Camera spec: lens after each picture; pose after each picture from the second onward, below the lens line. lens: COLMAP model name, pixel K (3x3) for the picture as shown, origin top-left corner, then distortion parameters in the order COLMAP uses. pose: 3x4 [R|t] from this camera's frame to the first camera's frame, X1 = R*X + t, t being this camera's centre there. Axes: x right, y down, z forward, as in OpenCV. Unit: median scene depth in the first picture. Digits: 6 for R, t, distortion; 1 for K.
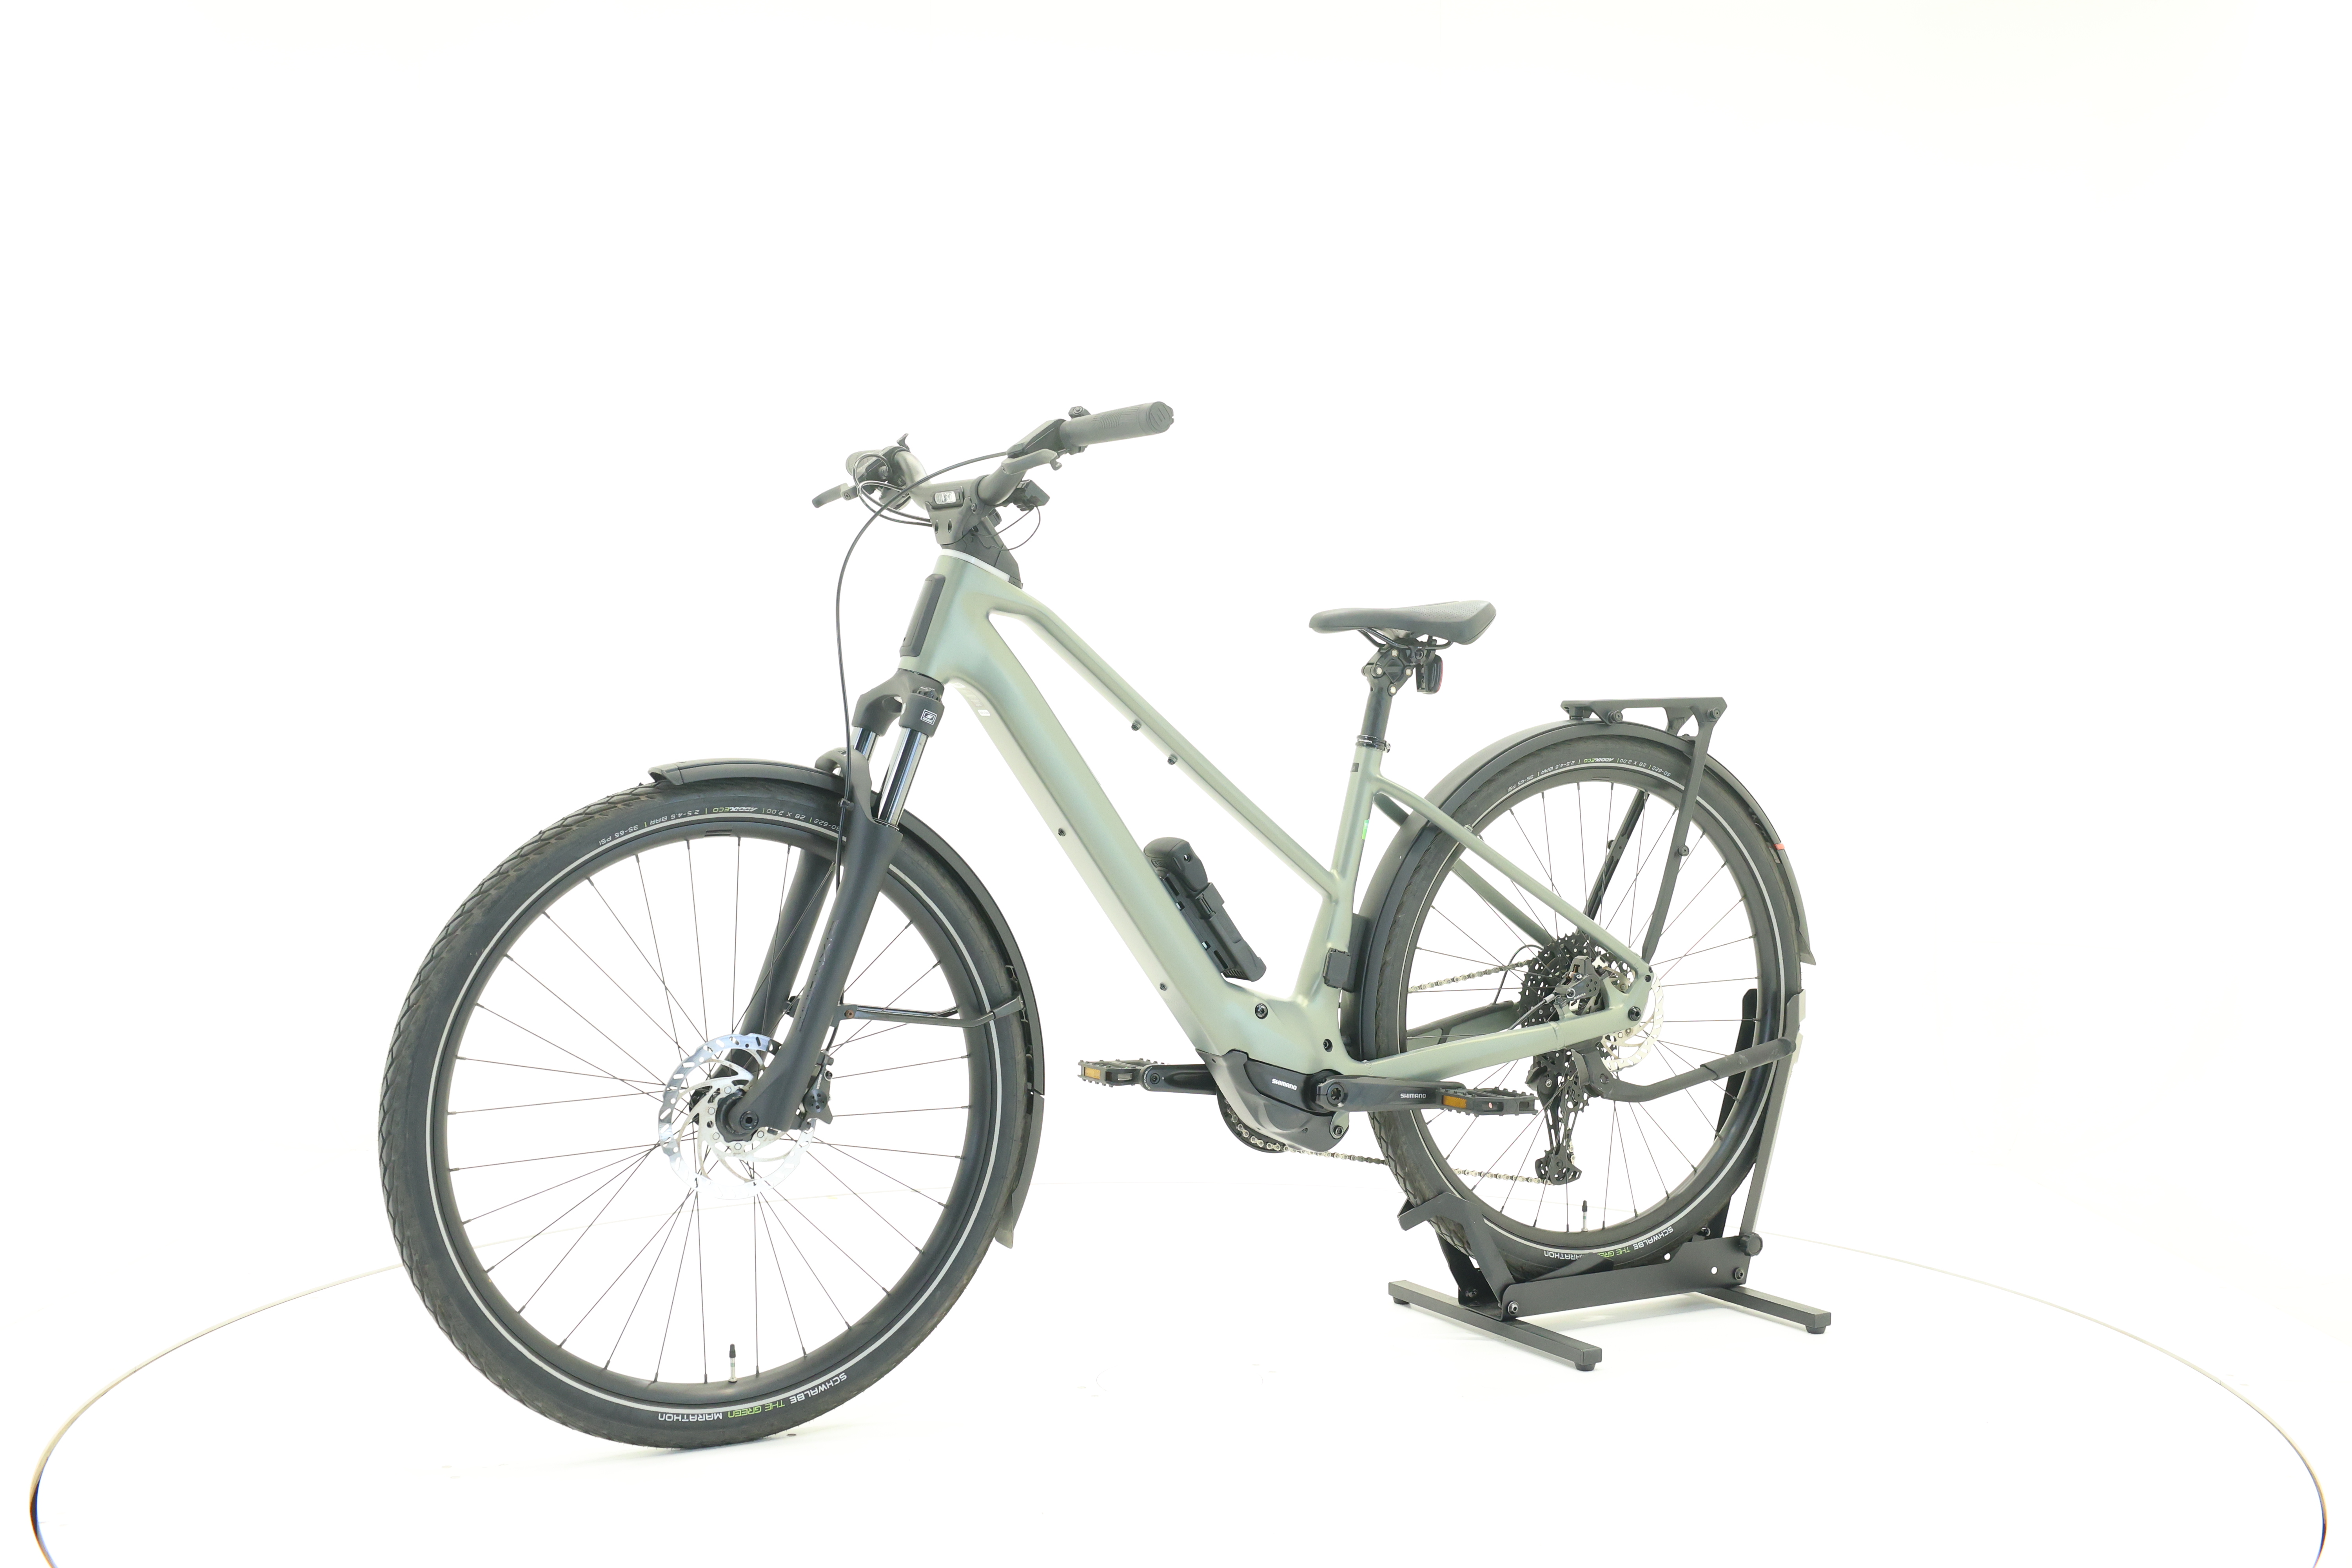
lens RADIAL K [[2536.5, 0, 1176.0], [0, 2536.5, 784.0], [0, 0, 1]] dist [0.013852, 0.007393]
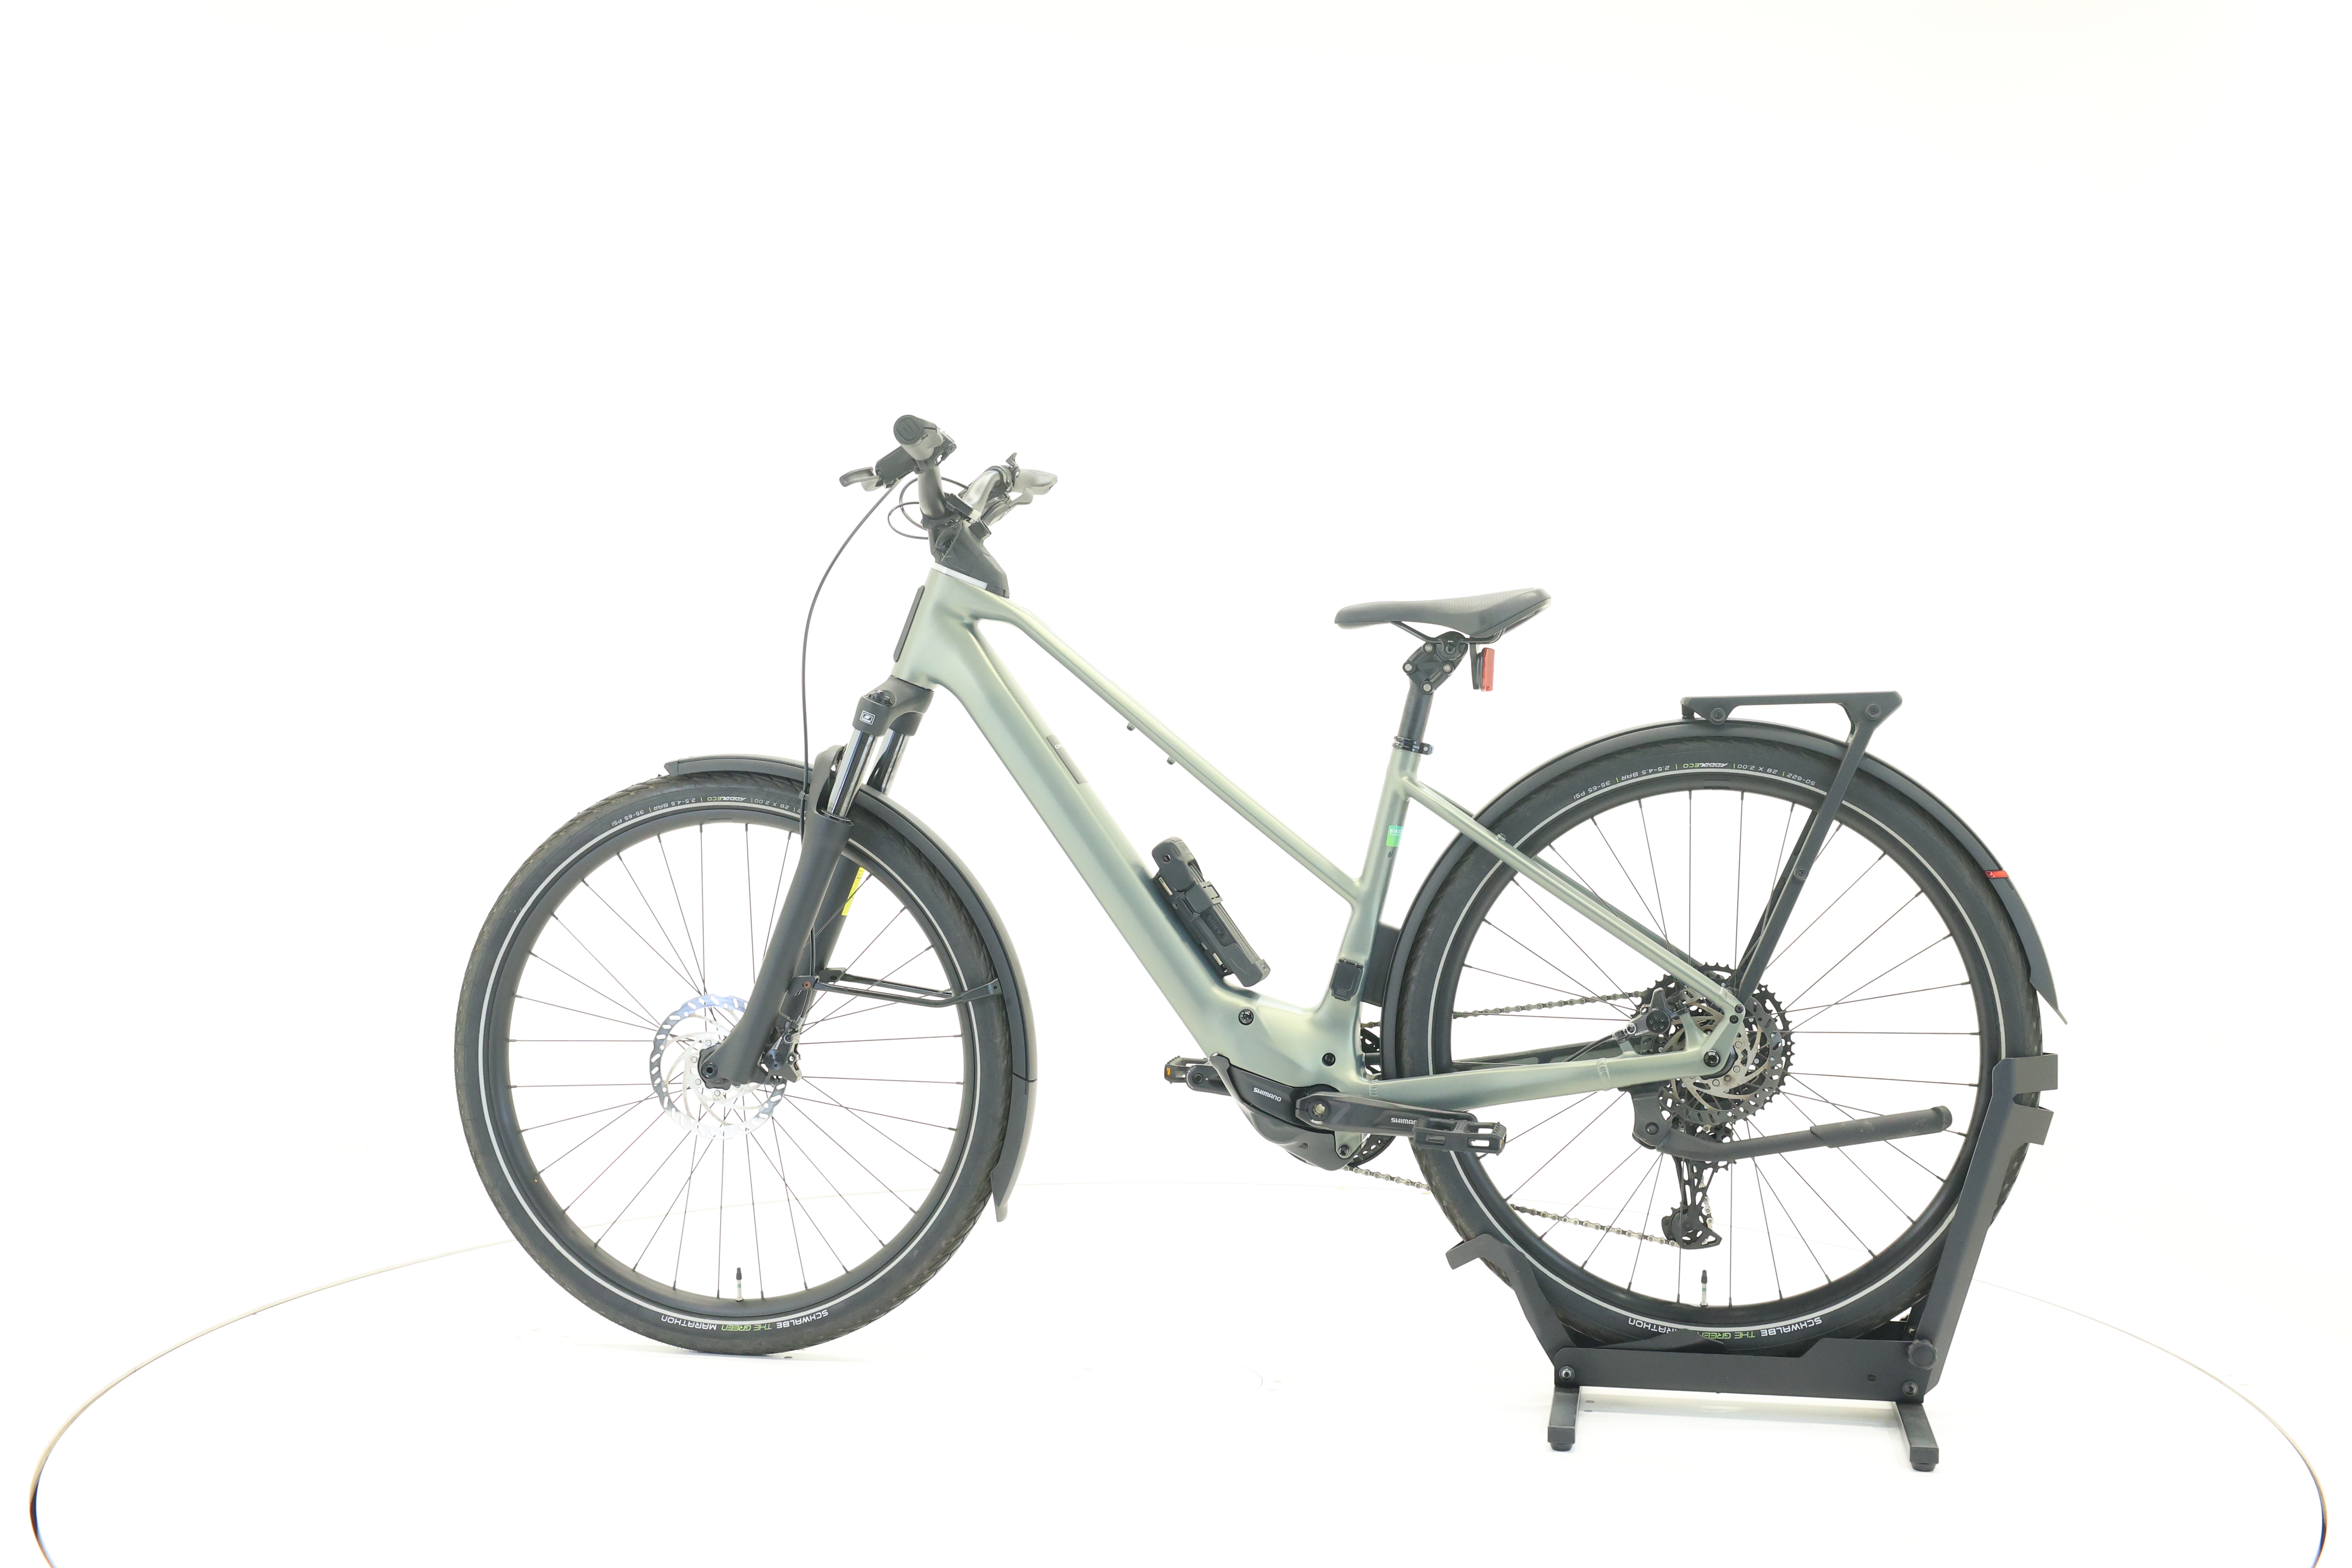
lens RADIAL K [[2536.5, 0, 1176.0], [0, 2536.5, 784.0], [0, 0, 1]] dist [0.013852, 0.007393]
pose [[0.753219, 0.004732, -0.657753, 0.633225], [-0.019047, 0.999712, -0.014620, 0.013989], [0.657494, 0.023540, 0.753092, 0.231316]]
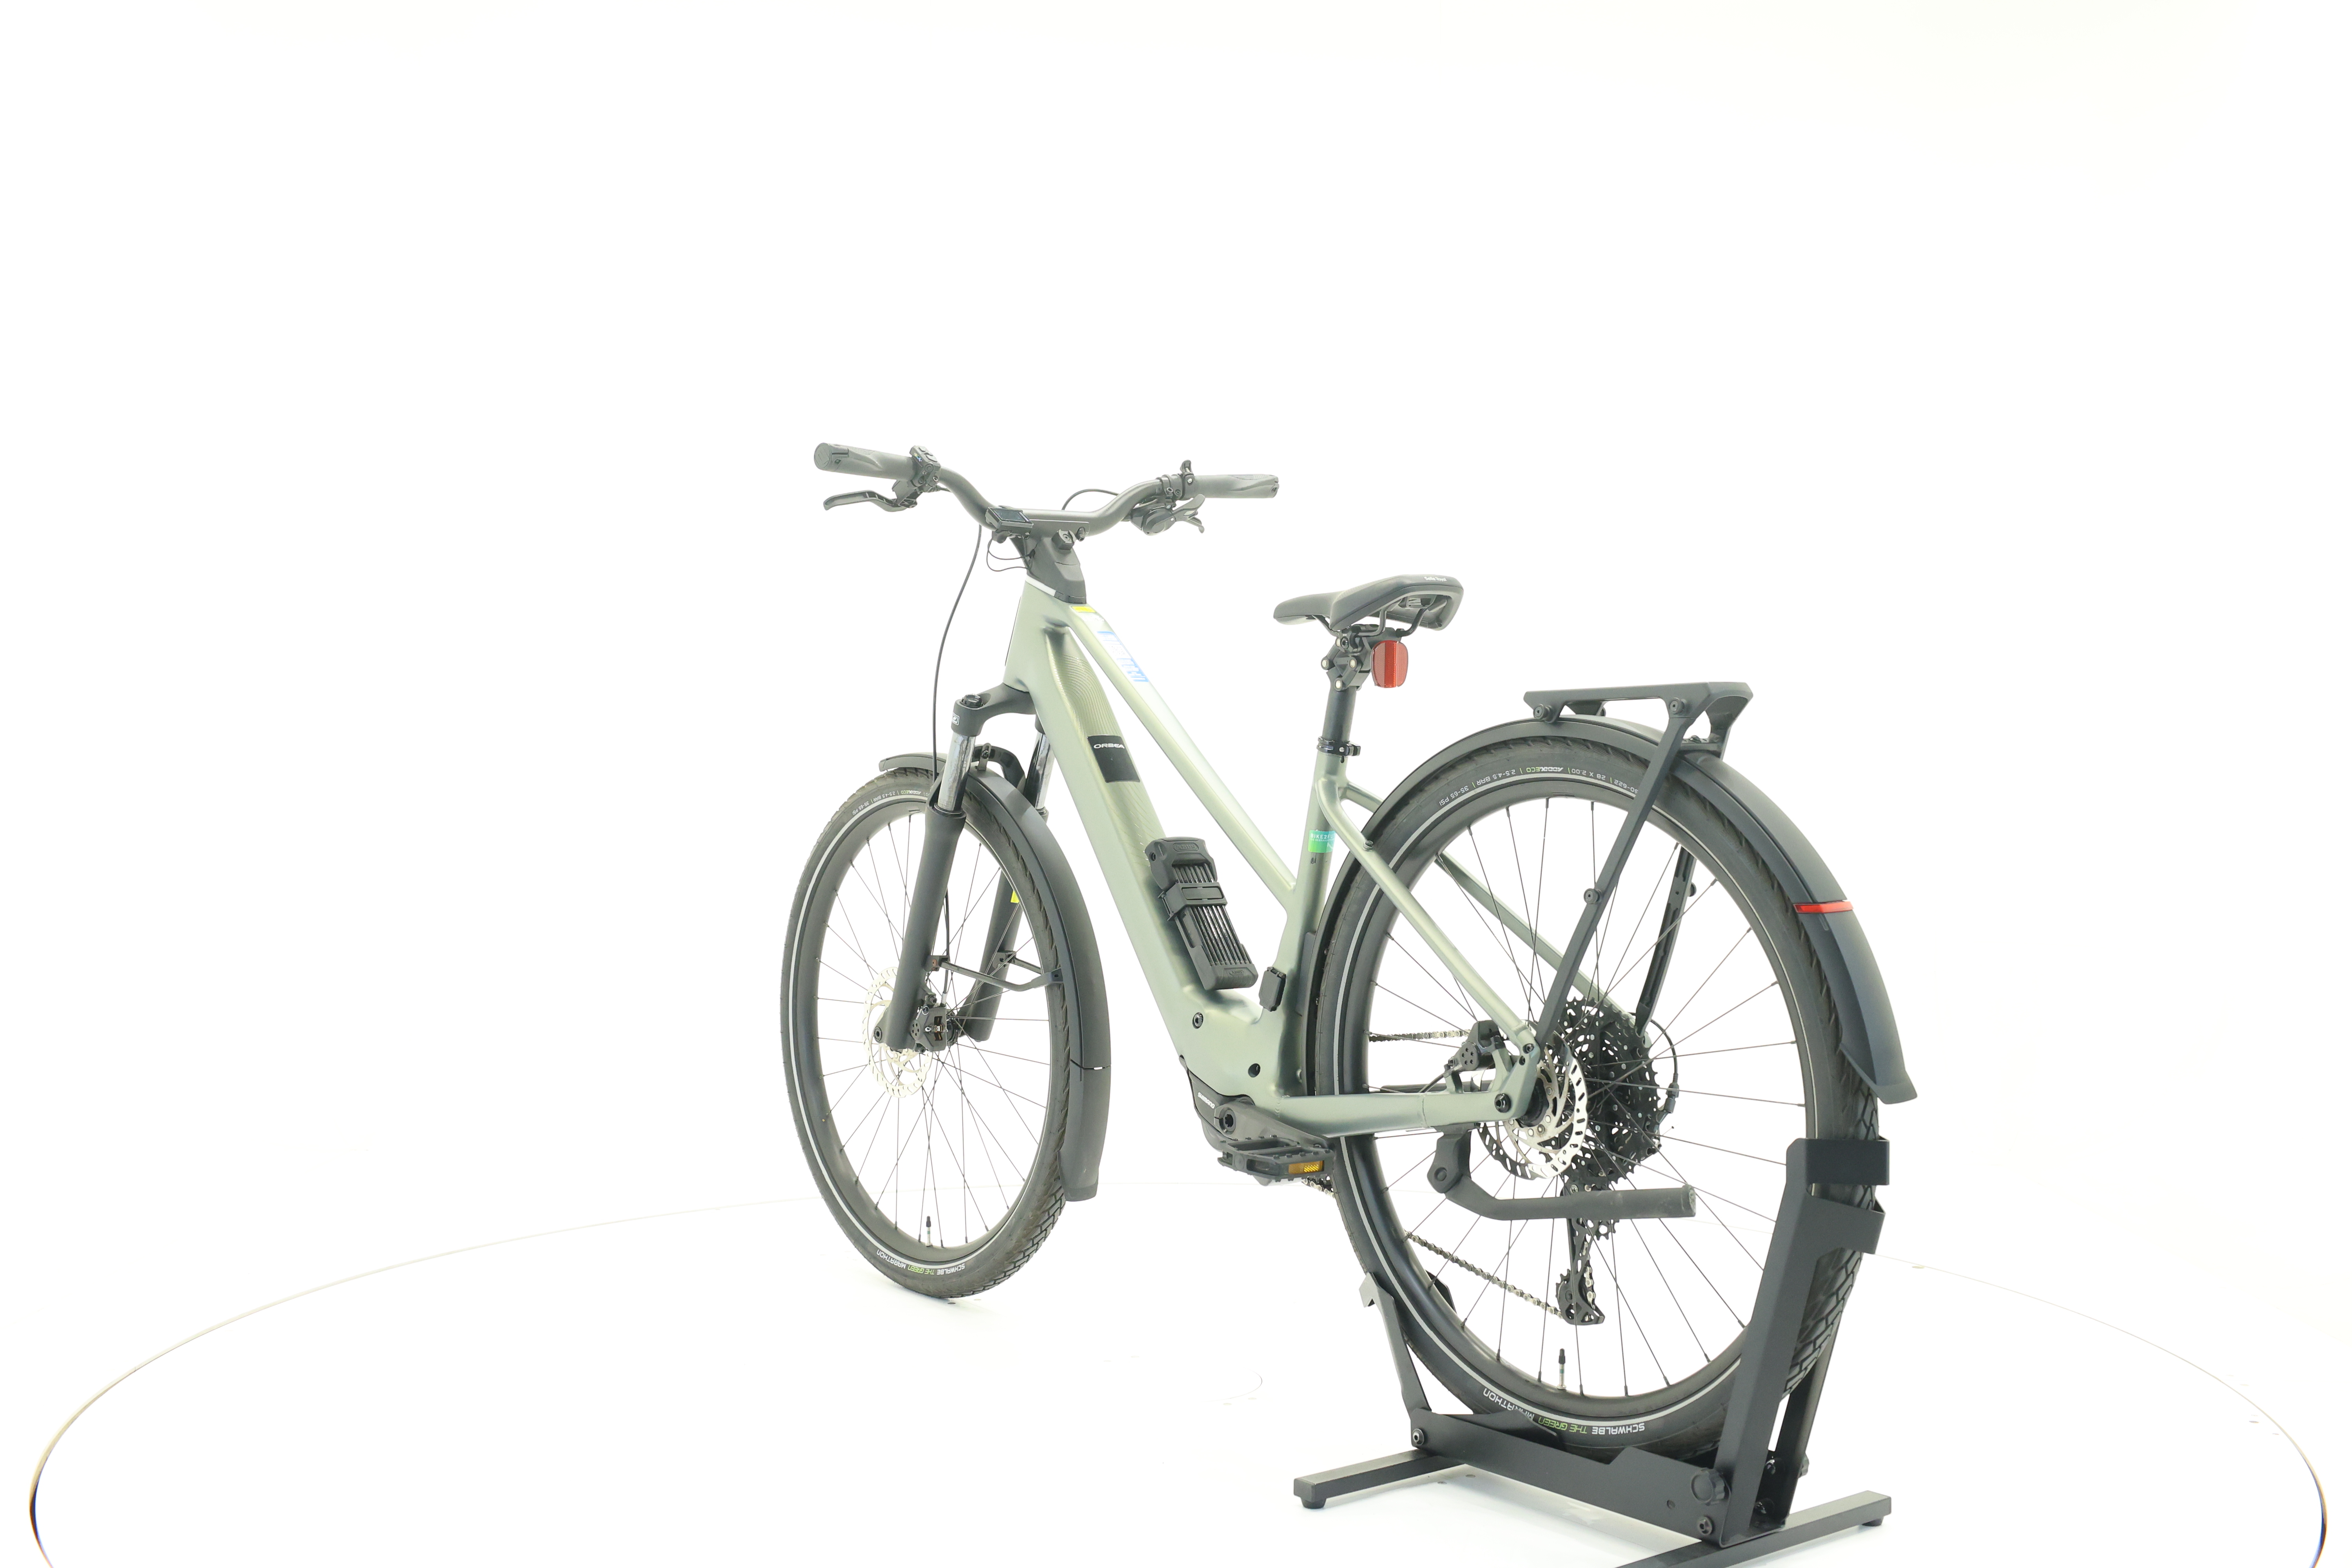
lens RADIAL K [[2536.5, 0, 1176.0], [0, 2536.5, 784.0], [0, 0, 1]] dist [0.013852, 0.007393]
pose [[0.137895, 0.008227, -0.990413, 0.953350], [-0.042708, 0.999085, 0.002353, -0.002200], [0.989526, 0.041974, 0.138120, 0.821236]]
